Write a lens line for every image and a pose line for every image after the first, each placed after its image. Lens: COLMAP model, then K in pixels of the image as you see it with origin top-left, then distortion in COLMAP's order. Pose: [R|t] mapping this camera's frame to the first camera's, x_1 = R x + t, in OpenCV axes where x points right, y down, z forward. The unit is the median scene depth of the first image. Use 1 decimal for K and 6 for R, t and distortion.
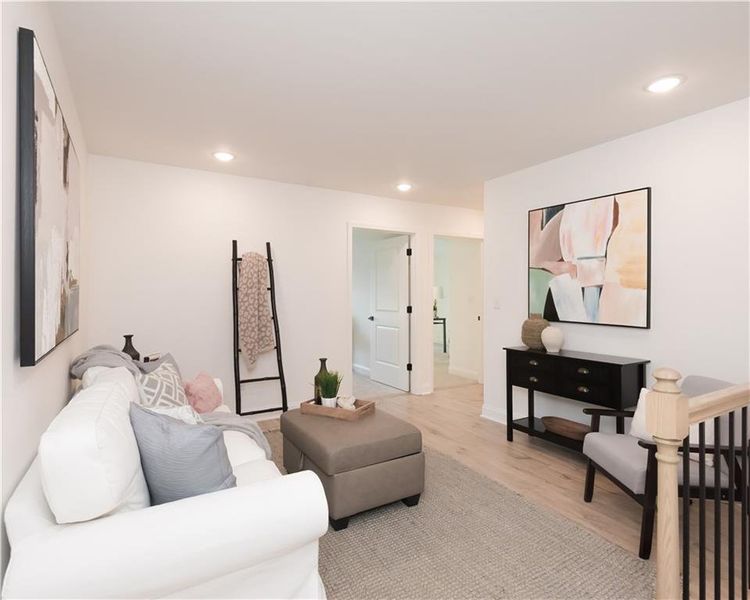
lens RADIAL K [[409.9, 0, 369.6], [0, 409.9, 297.0], [0, 0, 1]] dist [0.050587, -0.038257]
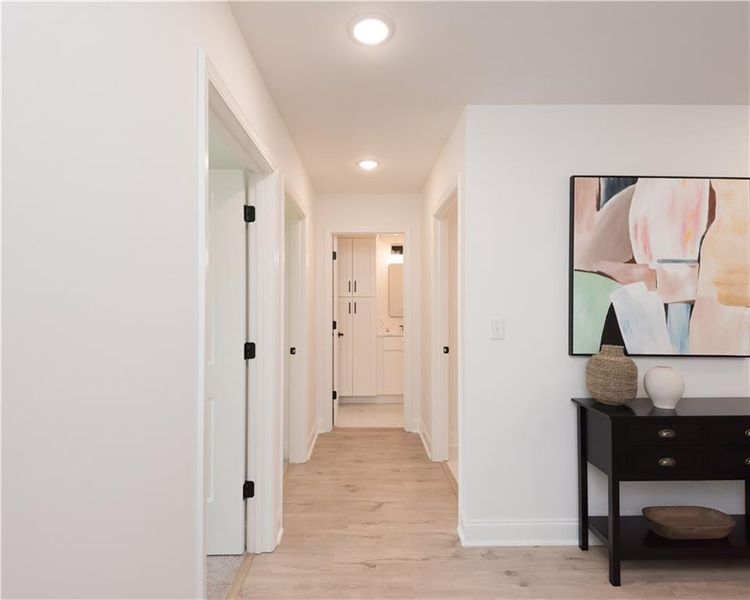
lens RADIAL K [[409.9, 0, 369.6], [0, 409.9, 297.0], [0, 0, 1]] dist [0.050587, -0.038257]
pose [[0.490392, 0.015383, 0.871366, -0.314103], [0.006082, 0.999759, -0.021073, -0.021807], [-0.871481, 0.015633, 0.490180, 1.057747]]
